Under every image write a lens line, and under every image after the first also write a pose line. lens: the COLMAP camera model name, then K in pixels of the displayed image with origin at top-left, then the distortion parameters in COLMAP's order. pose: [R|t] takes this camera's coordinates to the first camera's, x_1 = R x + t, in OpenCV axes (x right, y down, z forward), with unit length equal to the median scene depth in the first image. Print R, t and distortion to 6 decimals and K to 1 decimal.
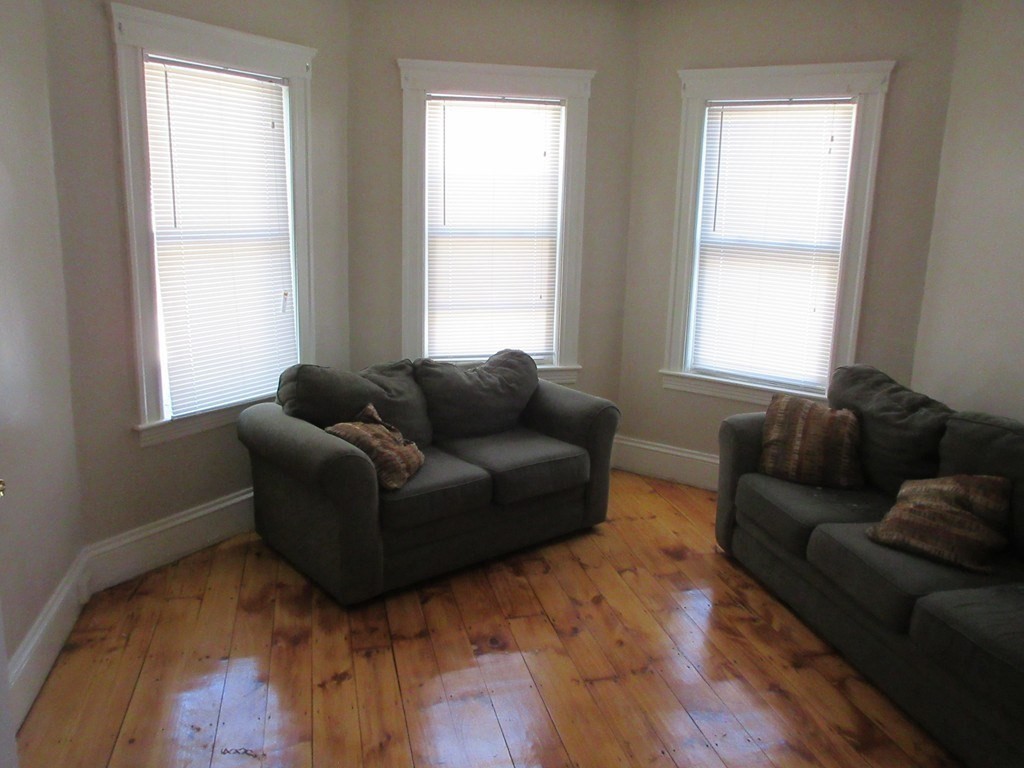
lens RADIAL K [[819.6, 0, 512.0], [0, 819.6, 384.0], [0, 0, 1]] dist [0.000127, -0.000121]
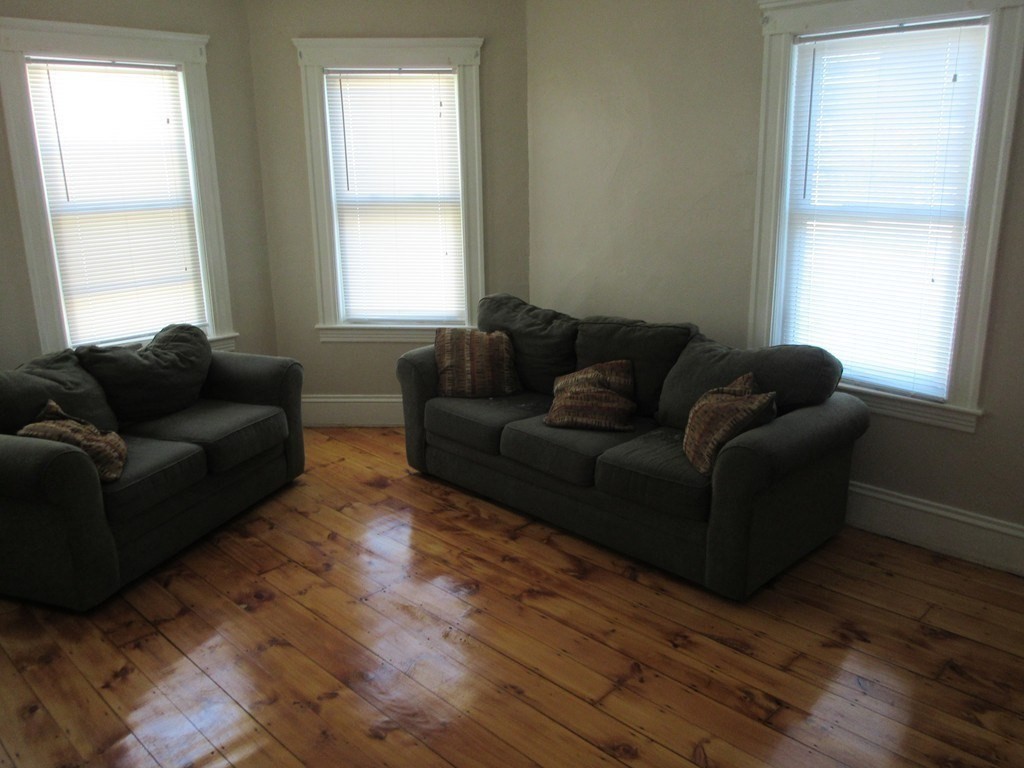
lens RADIAL K [[819.6, 0, 512.0], [0, 819.6, 384.0], [0, 0, 1]] dist [0.000127, -0.000121]
pose [[0.849735, -0.175882, 0.497008, -0.189079], [0.153631, 0.984405, 0.085700, 0.007119], [-0.504330, 0.003534, 0.863504, -0.055738]]
